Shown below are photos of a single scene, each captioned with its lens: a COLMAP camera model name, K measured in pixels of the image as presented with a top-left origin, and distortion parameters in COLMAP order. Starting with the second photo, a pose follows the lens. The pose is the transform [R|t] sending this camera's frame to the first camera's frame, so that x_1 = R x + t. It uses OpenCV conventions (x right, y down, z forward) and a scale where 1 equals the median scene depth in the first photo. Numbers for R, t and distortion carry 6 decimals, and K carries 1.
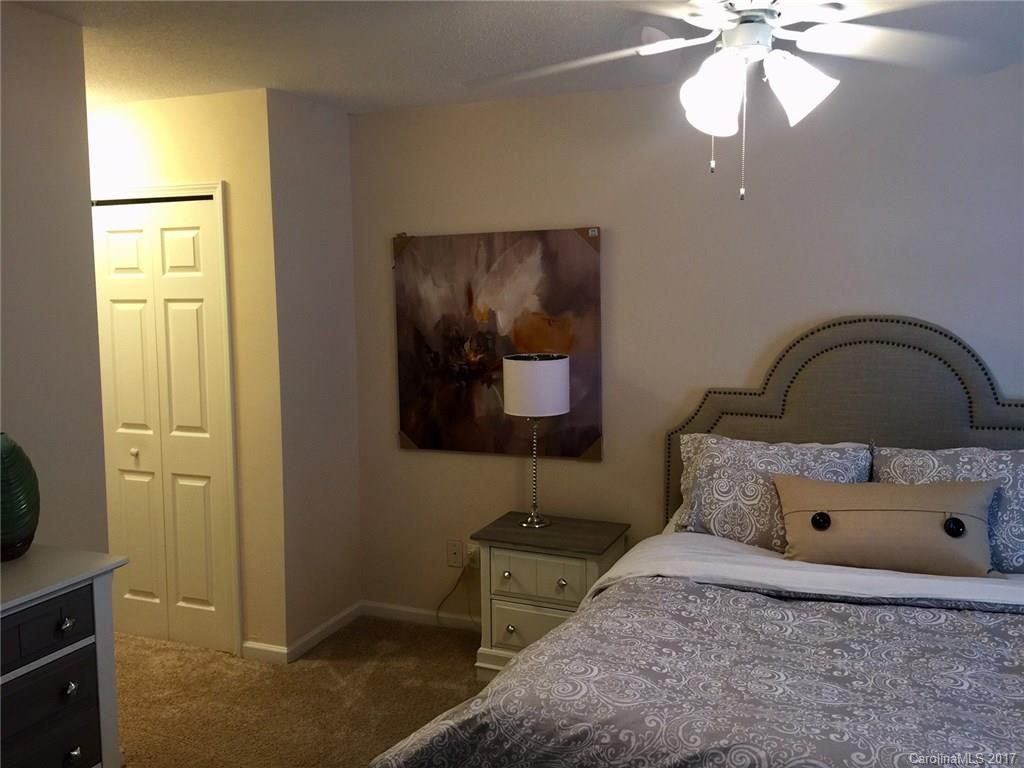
lens RADIAL K [[879.0, 0, 512.5], [0, 879.0, 376.9], [0, 0, 1]] dist [0.085975, -0.100496]
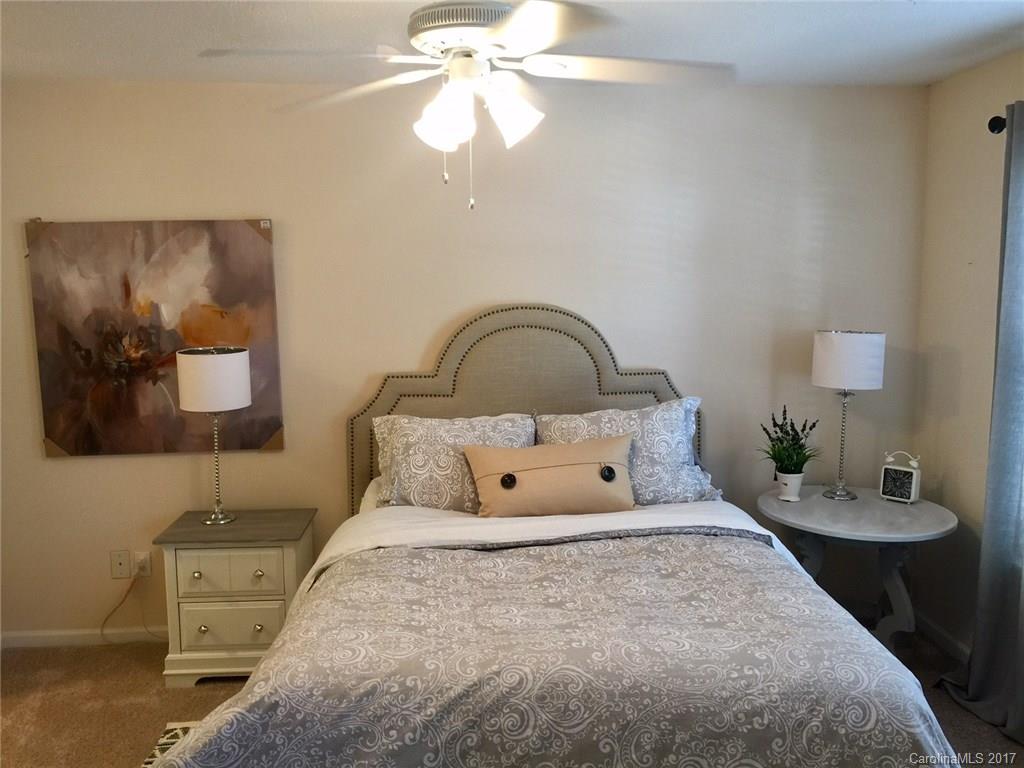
lens RADIAL K [[879.0, 0, 512.5], [0, 879.0, 376.9], [0, 0, 1]] dist [0.085975, -0.100496]
pose [[0.898788, -0.053245, 0.435138, -0.125021], [0.046335, 0.998575, 0.026483, -0.004701], [-0.435928, -0.003640, 0.899974, -0.040152]]
